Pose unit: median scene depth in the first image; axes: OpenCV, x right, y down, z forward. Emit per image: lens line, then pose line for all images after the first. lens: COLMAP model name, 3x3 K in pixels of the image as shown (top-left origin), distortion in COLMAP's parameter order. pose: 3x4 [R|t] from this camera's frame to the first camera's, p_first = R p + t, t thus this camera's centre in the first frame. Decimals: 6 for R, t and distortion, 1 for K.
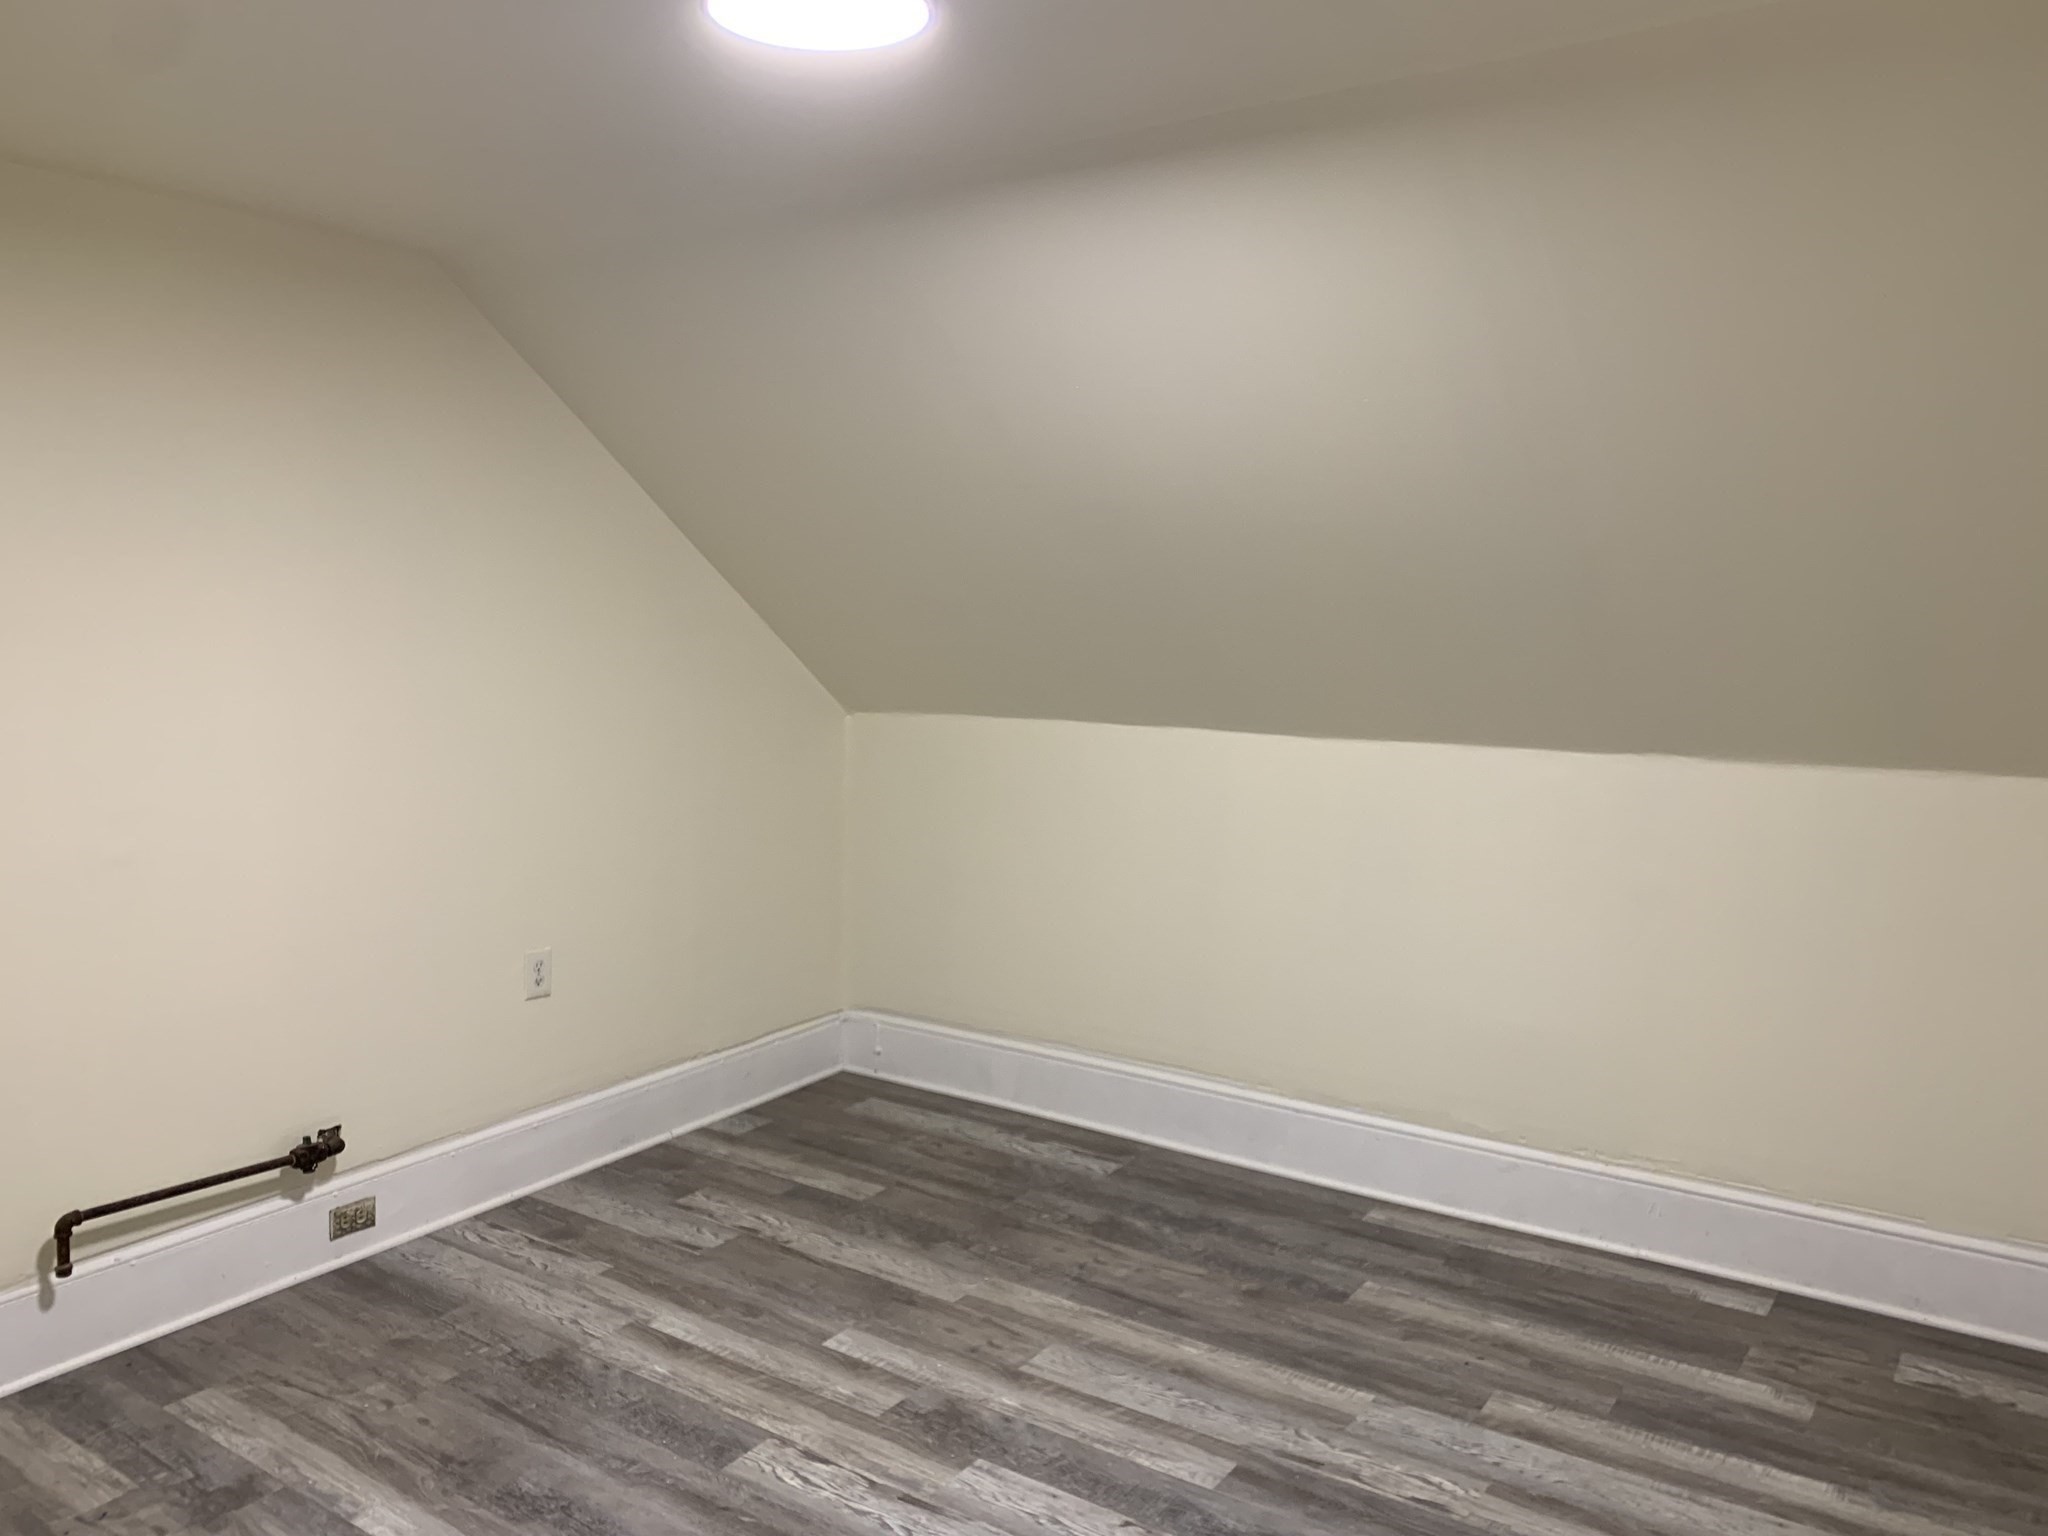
lens RADIAL K [[1561.6, 0, 1024.0], [0, 1561.6, 768.0], [0, 0, 1]] dist [0.005573, -0.000802]
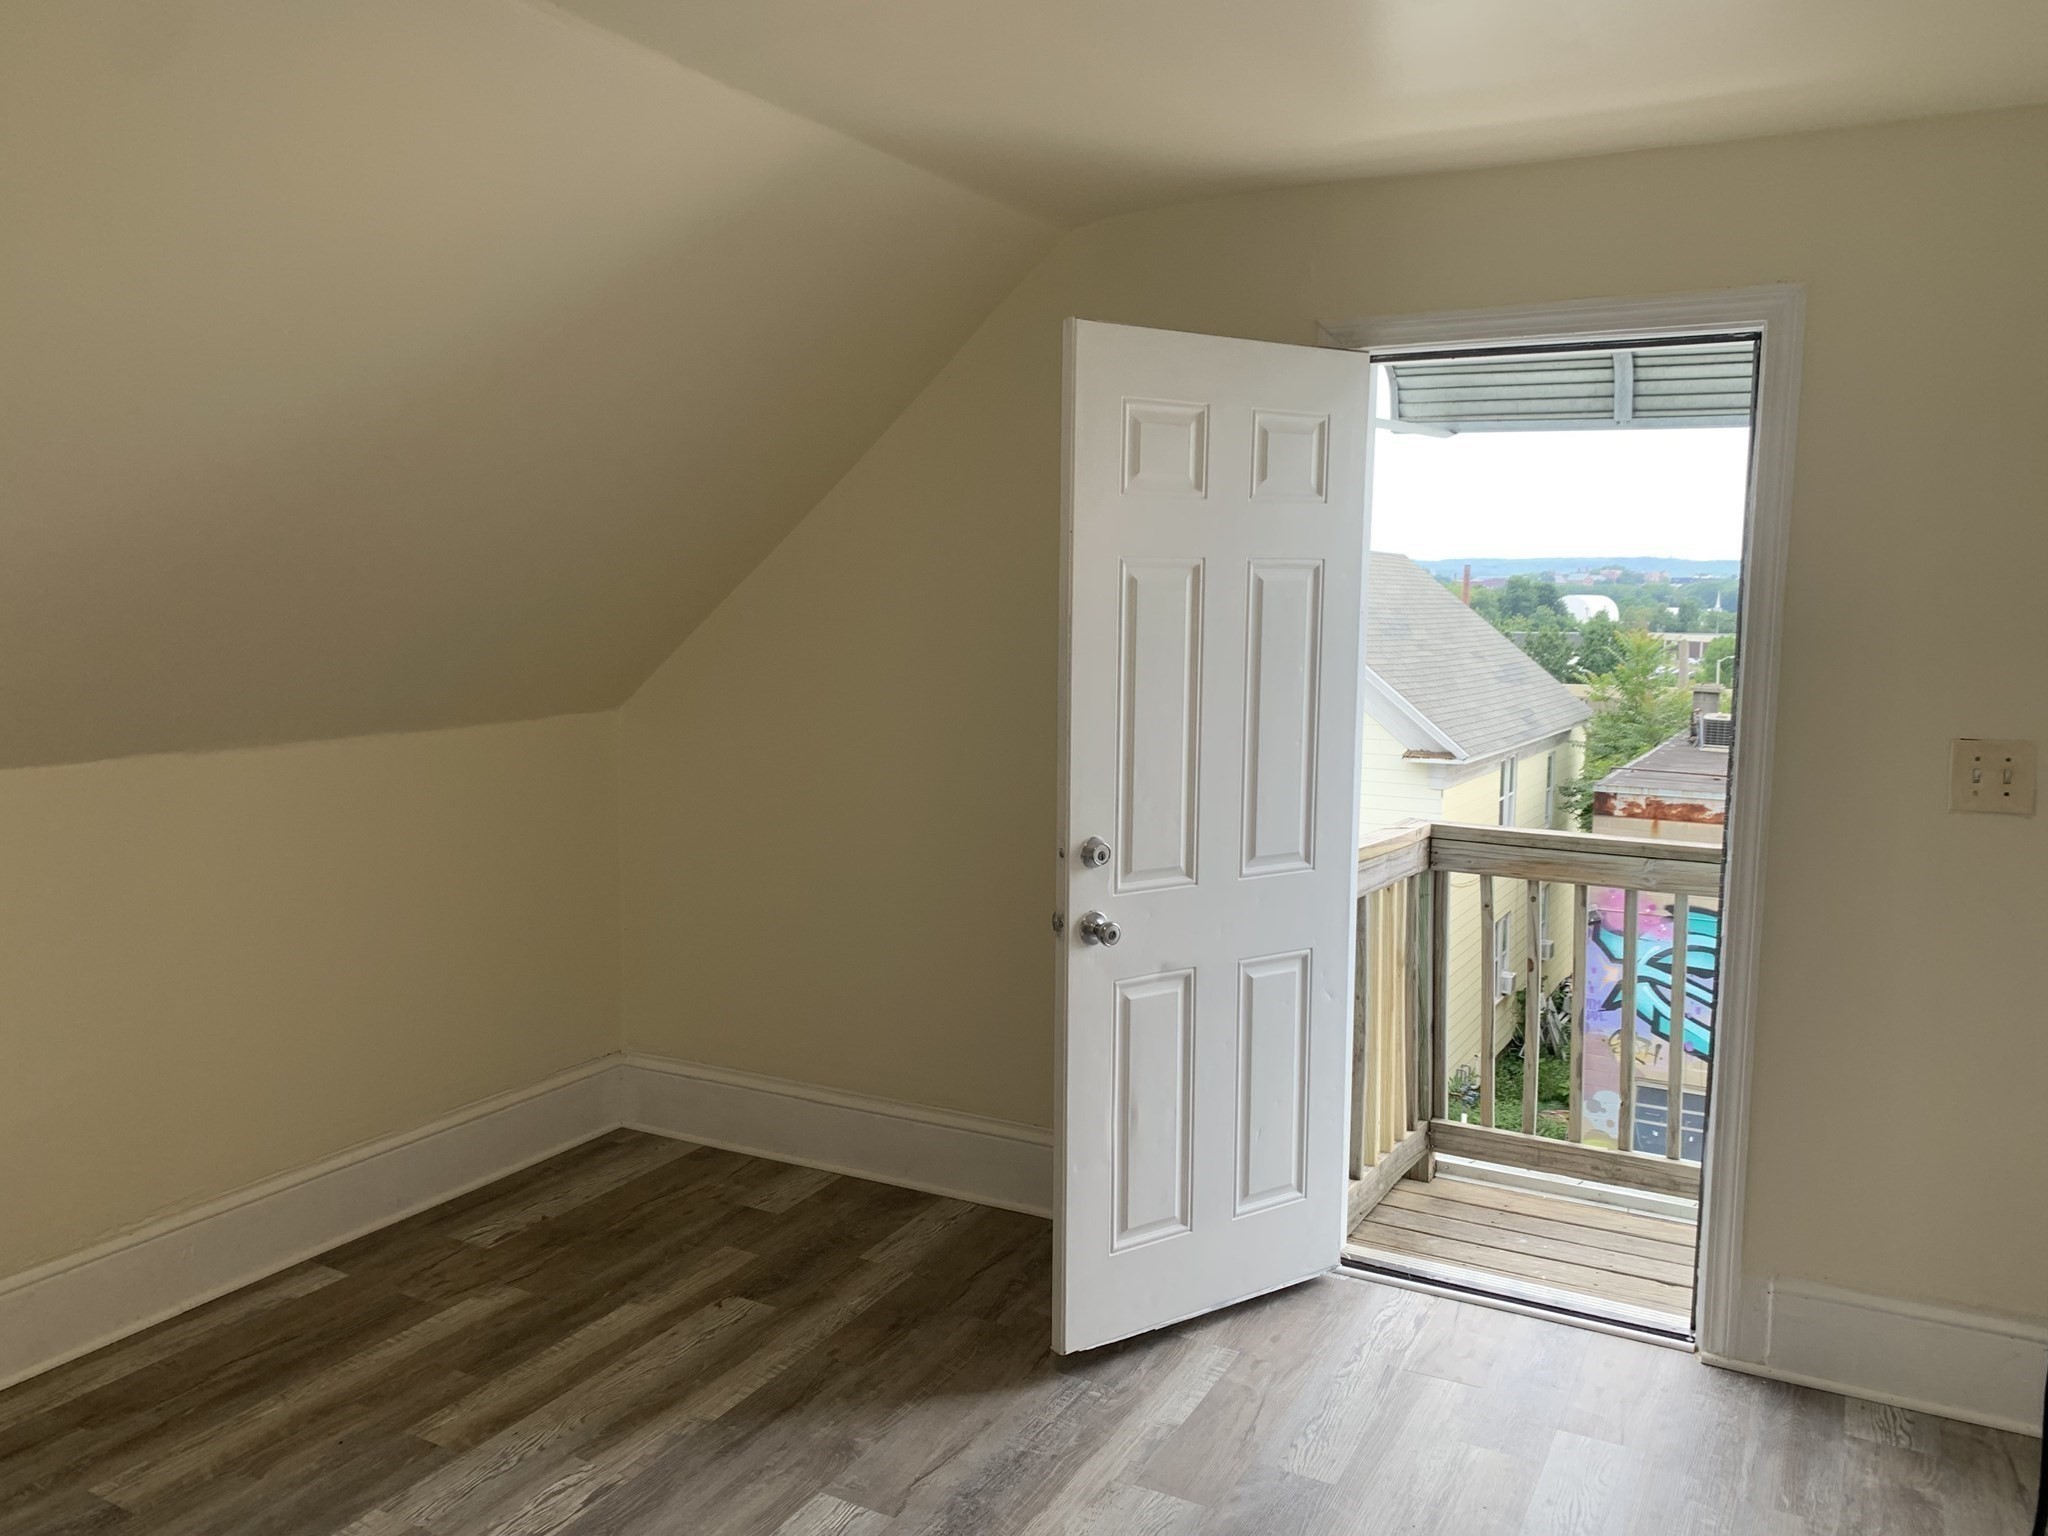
lens RADIAL K [[1561.6, 0, 1024.0], [0, 1561.6, 768.0], [0, 0, 1]] dist [0.005573, -0.000802]
pose [[-0.104031, -0.113287, 0.988101, -0.587331], [0.100925, 0.987161, 0.123805, -0.067702], [-0.989440, 0.112603, -0.091262, 0.648851]]
